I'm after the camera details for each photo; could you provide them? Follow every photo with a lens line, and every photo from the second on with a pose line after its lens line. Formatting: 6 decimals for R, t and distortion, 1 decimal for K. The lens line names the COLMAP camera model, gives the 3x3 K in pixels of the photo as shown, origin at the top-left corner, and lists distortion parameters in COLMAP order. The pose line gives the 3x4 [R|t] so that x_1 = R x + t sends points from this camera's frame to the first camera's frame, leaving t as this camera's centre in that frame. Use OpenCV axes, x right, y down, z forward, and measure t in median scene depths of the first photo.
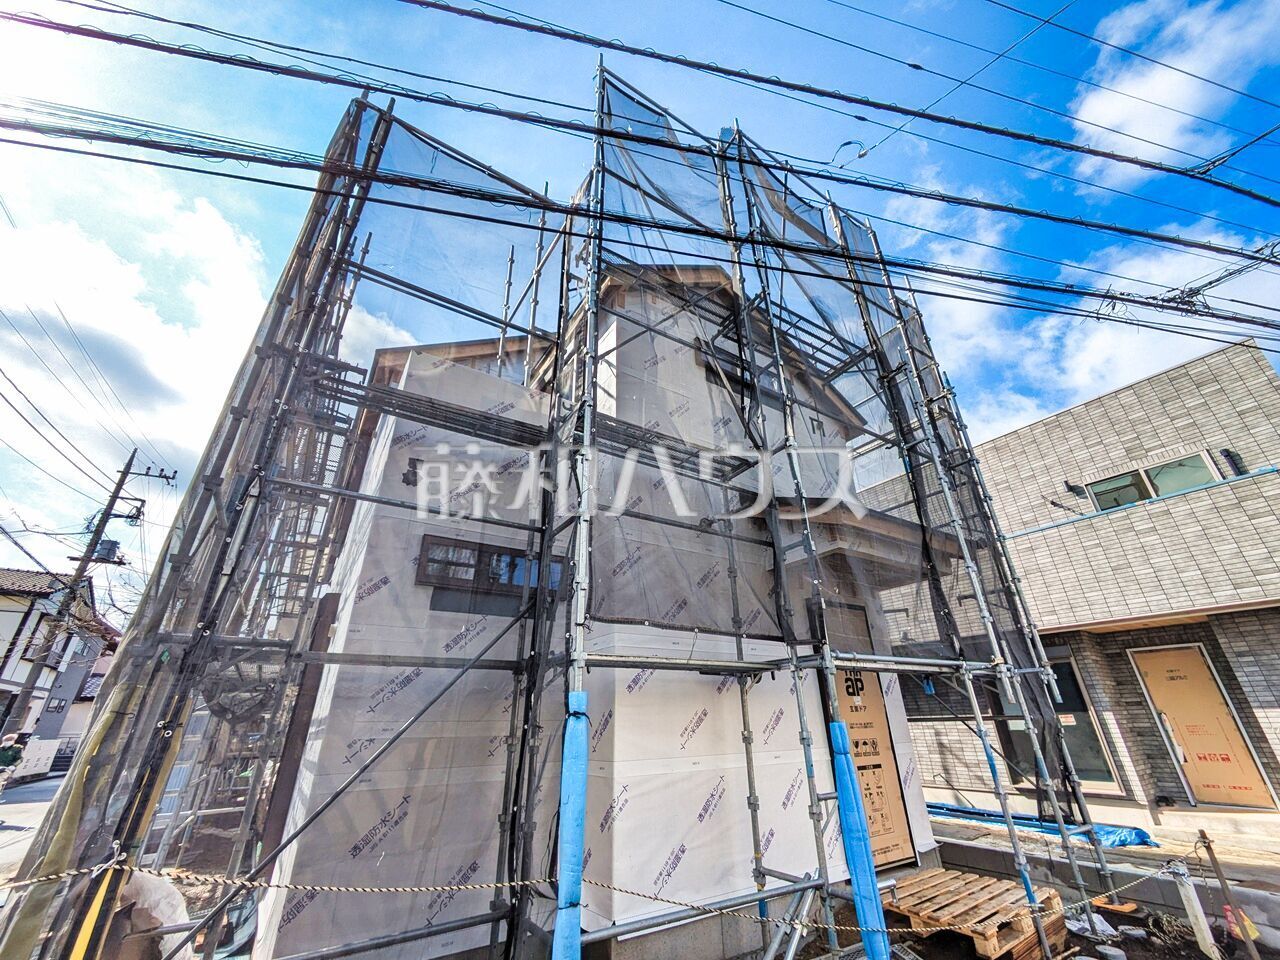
lens RADIAL K [[506.9, 0, 643.9], [0, 506.9, 479.9], [0, 0, 1]] dist [-0.000182, 0.000773]
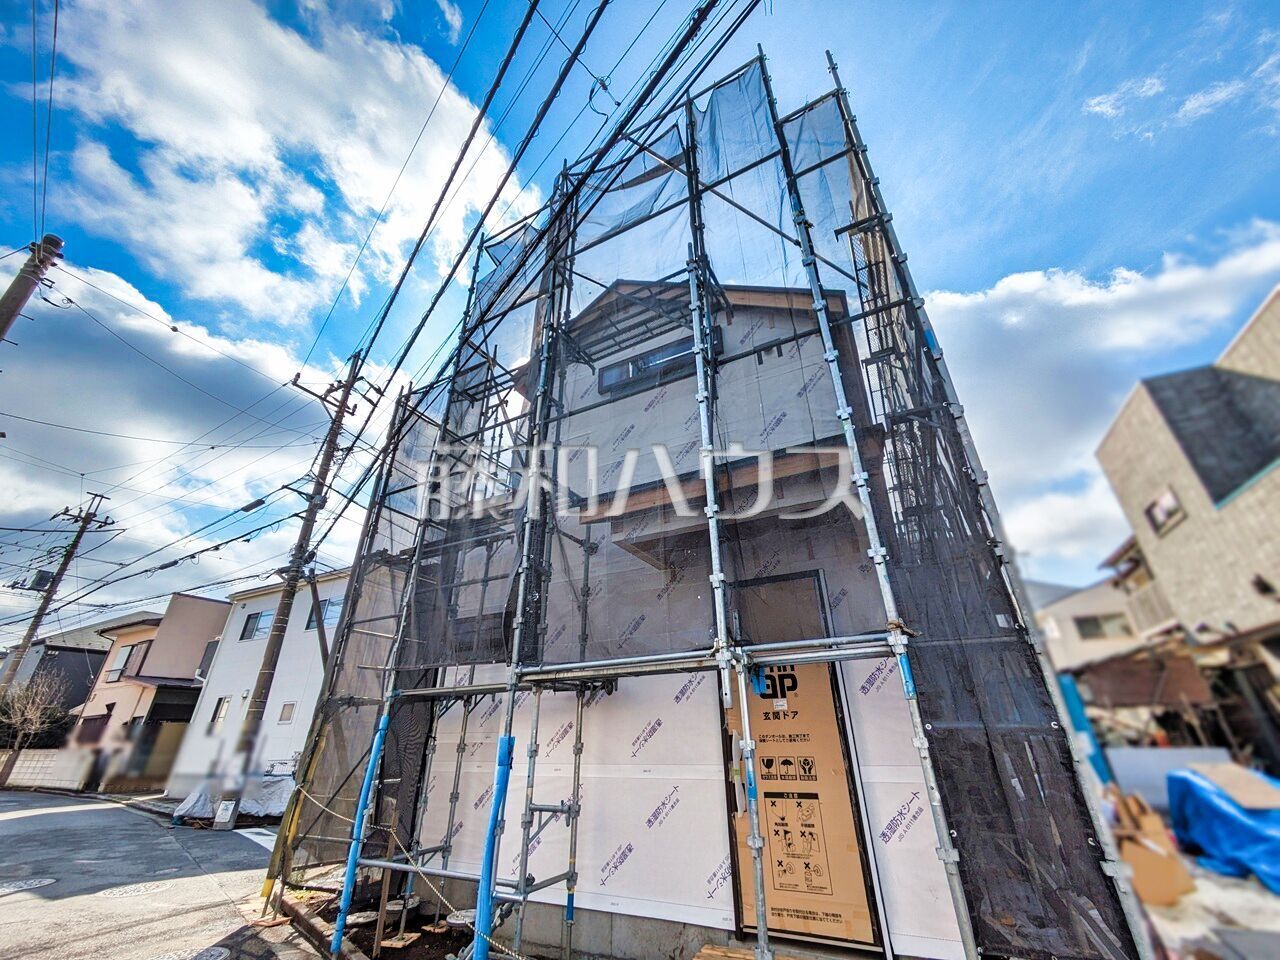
lens RADIAL K [[506.9, 0, 643.9], [0, 506.9, 479.9], [0, 0, 1]] dist [-0.000182, 0.000773]
pose [[0.487110, -0.385864, -0.783475, 1.128217], [0.382948, 0.900629, -0.205472, 0.231595], [0.784904, -0.199943, 0.586471, 0.509602]]
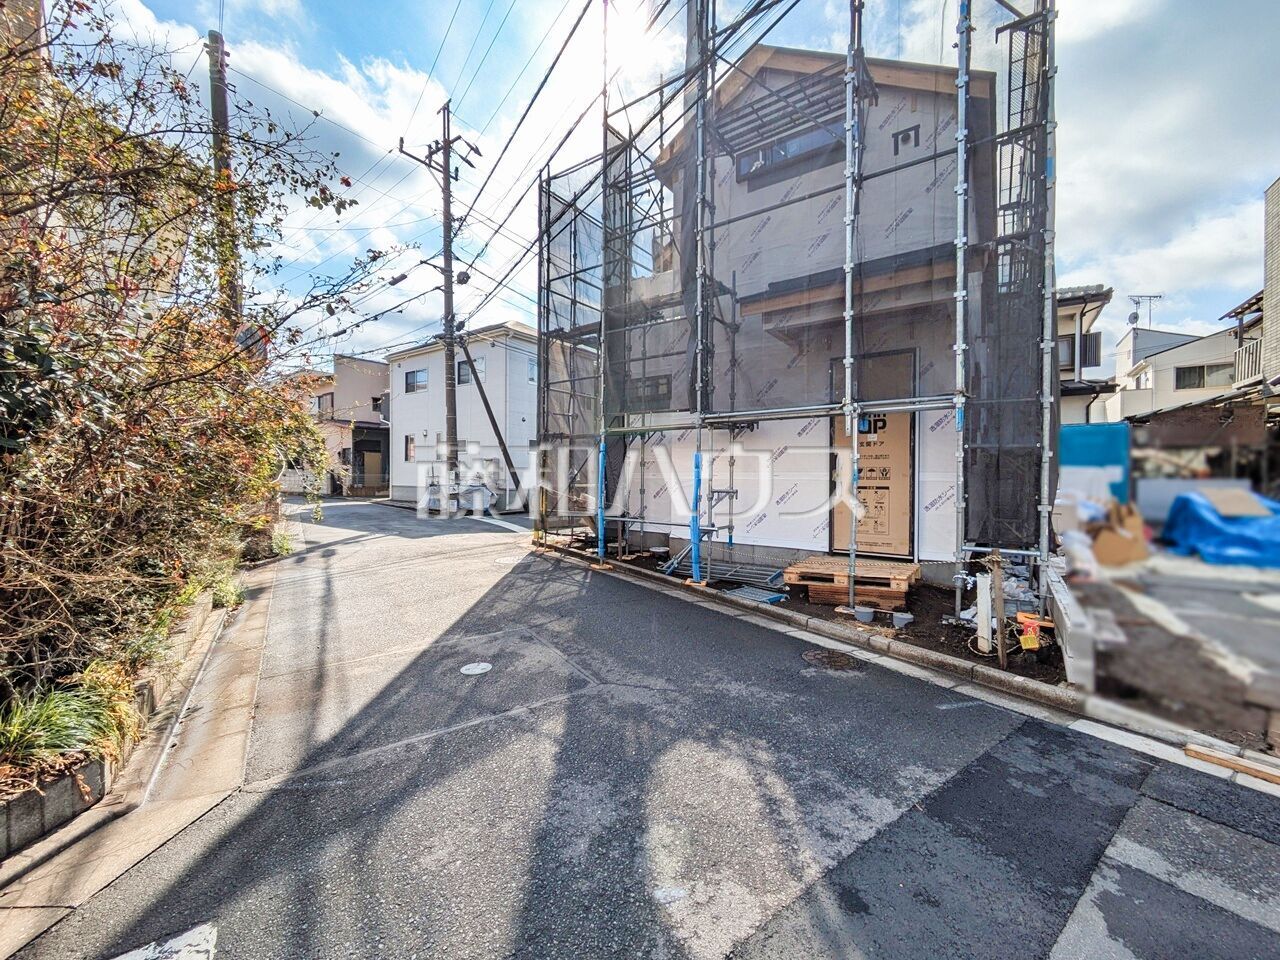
lens RADIAL K [[506.6, 0, 642.4], [0, 506.6, 478.4], [0, 0, 1]] dist [0.000319, 0.000747]
pose [[0.363284, 0.028071, -0.931256, 1.422405], [0.393846, 0.901219, 0.180805, 0.113230], [0.844340, -0.432454, 0.316343, 0.165295]]
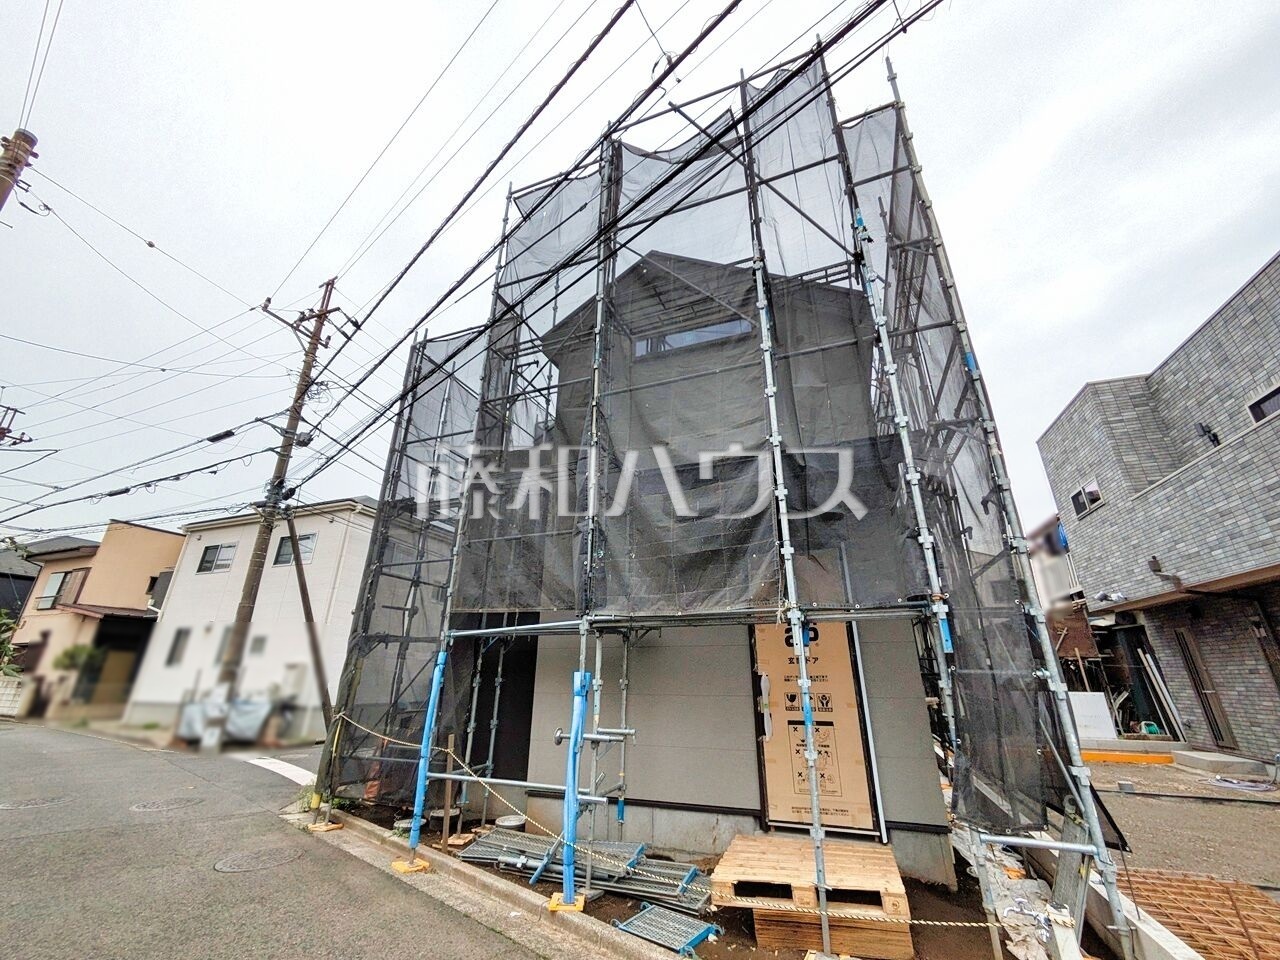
lens RADIAL K [[506.6, 0, 642.4], [0, 506.6, 478.4], [0, 0, 1]] dist [0.000319, 0.000747]
pose [[0.584947, -0.275766, -0.762752, 1.117215], [0.338543, 0.937599, -0.079355, 0.130036], [0.737039, -0.211806, 0.641804, 0.297595]]
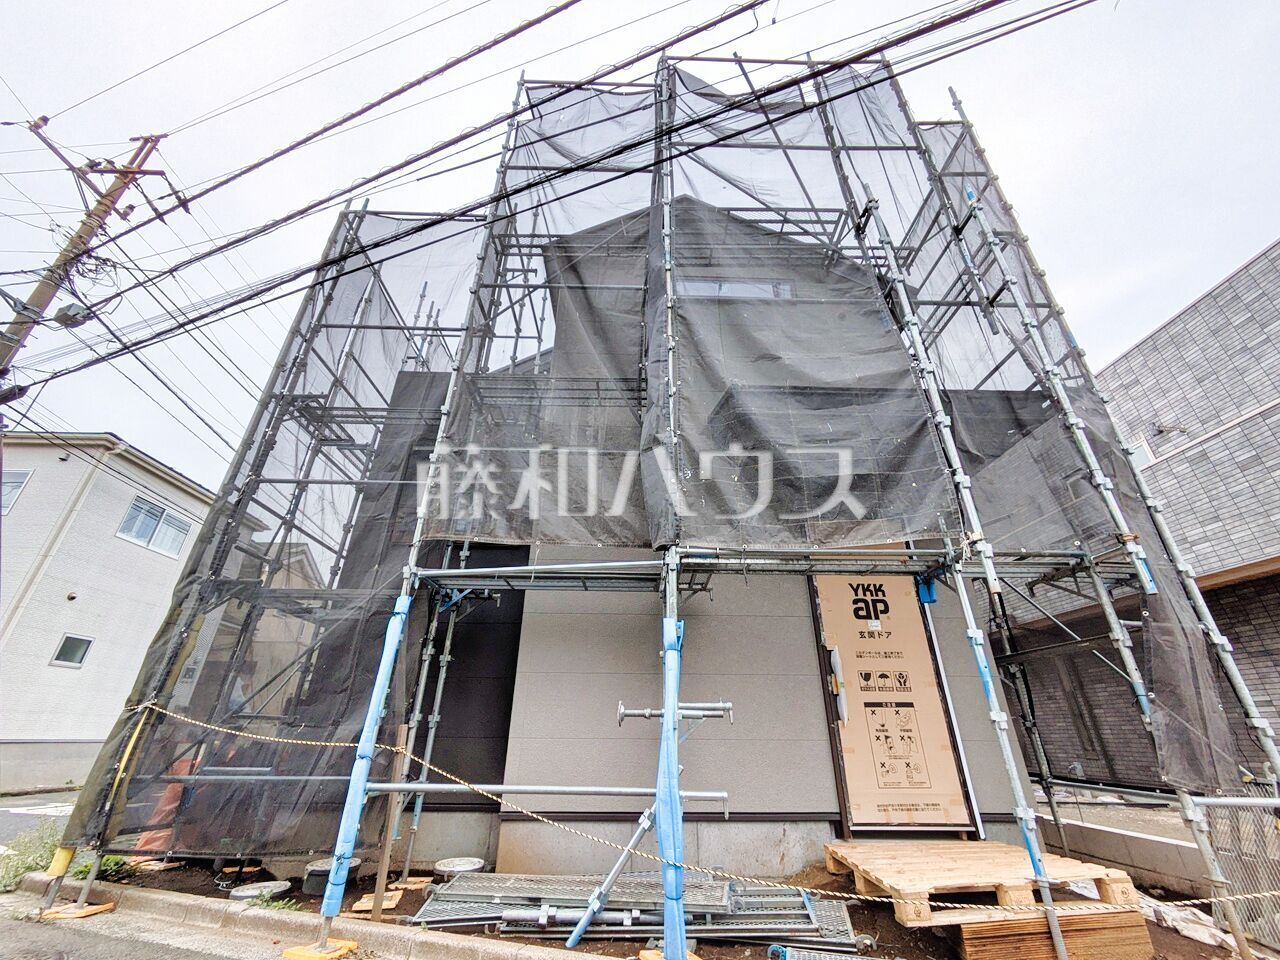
lens RADIAL K [[506.6, 0, 642.4], [0, 506.6, 478.4], [0, 0, 1]] dist [0.000319, 0.000747]
pose [[0.850279, -0.213259, -0.481193, 0.591433], [0.206462, 0.976104, -0.067777, 0.203873], [0.484149, -0.041719, 0.873991, 0.145079]]
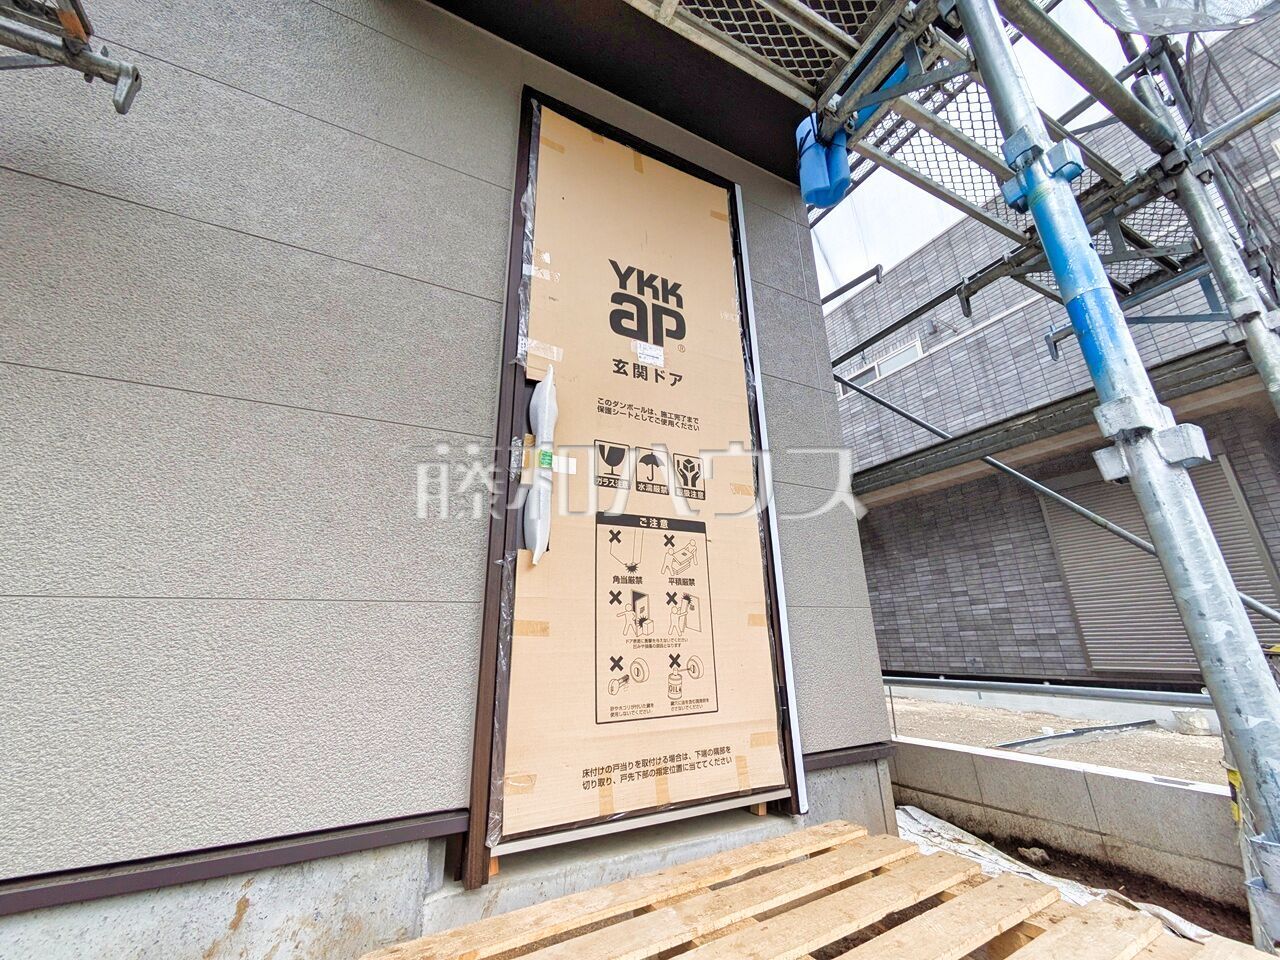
lens RADIAL K [[506.9, 0, 648.4], [0, 506.9, 479.1], [0, 0, 1]] dist [-0.004104, -0.000033]
pose [[0.995036, -0.036782, -0.092464, 0.486837], [0.048828, 0.990101, 0.131593, 0.513786], [0.086709, -0.135455, 0.986982, 0.713333]]
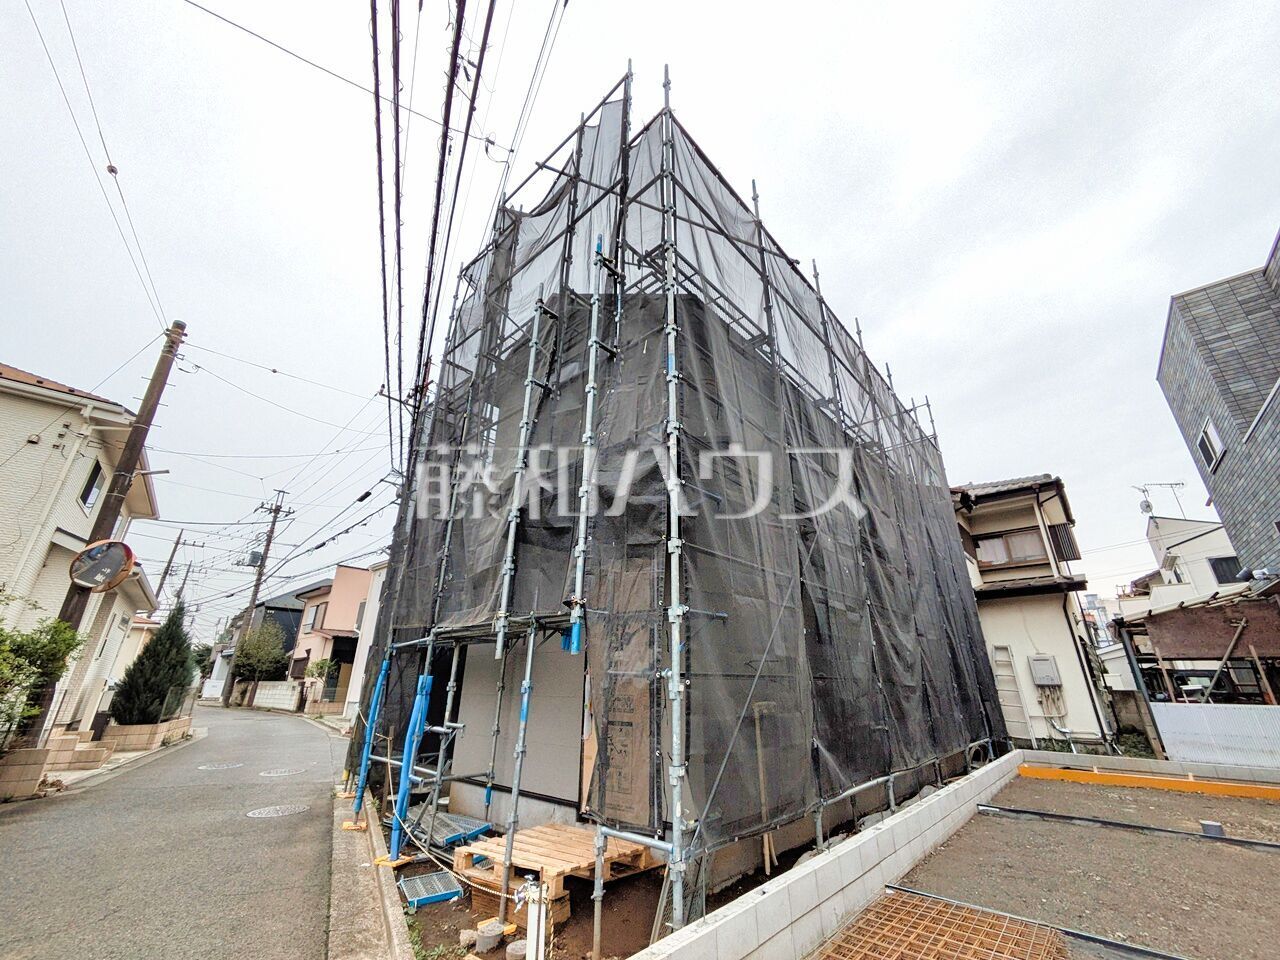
lens RADIAL K [[506.2, 0, 643.2], [0, 506.2, 480.0], [0, 0, 1]] dist [0.001792, 0.000287]
pose [[0.260533, -0.341178, -0.903172, 1.526604], [0.409198, 0.886321, -0.216774, 0.399358], [0.874460, -0.313100, 0.370525, 0.859133]]
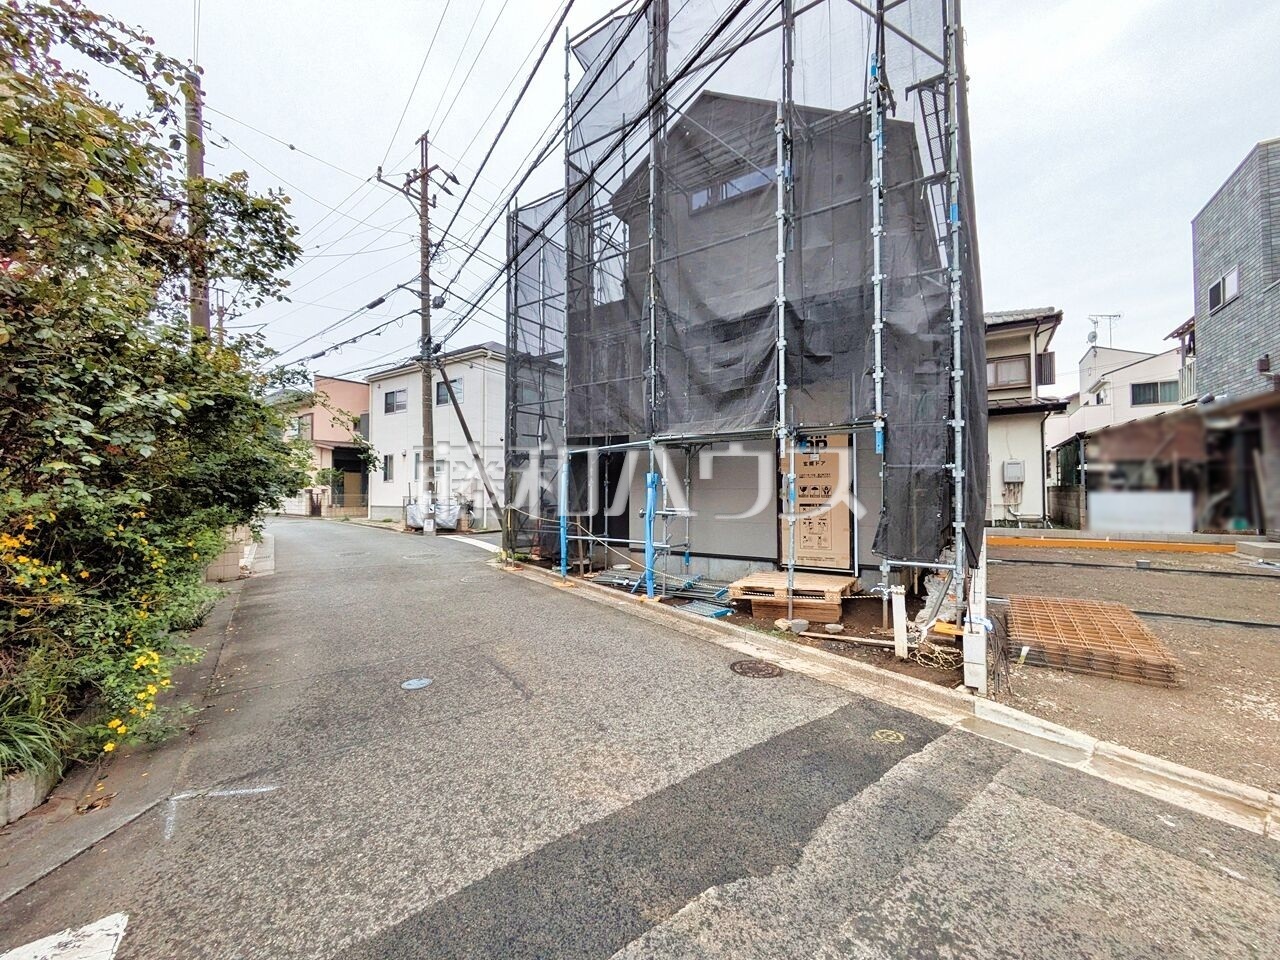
lens RADIAL K [[506.6, 0, 642.4], [0, 506.6, 478.4], [0, 0, 1]] dist [0.000319, 0.000747]
pose [[0.383352, -0.005015, -0.923589, 1.507042], [0.398833, 0.902844, 0.160641, 0.130169], [0.833051, -0.429940, 0.348107, 0.227399]]
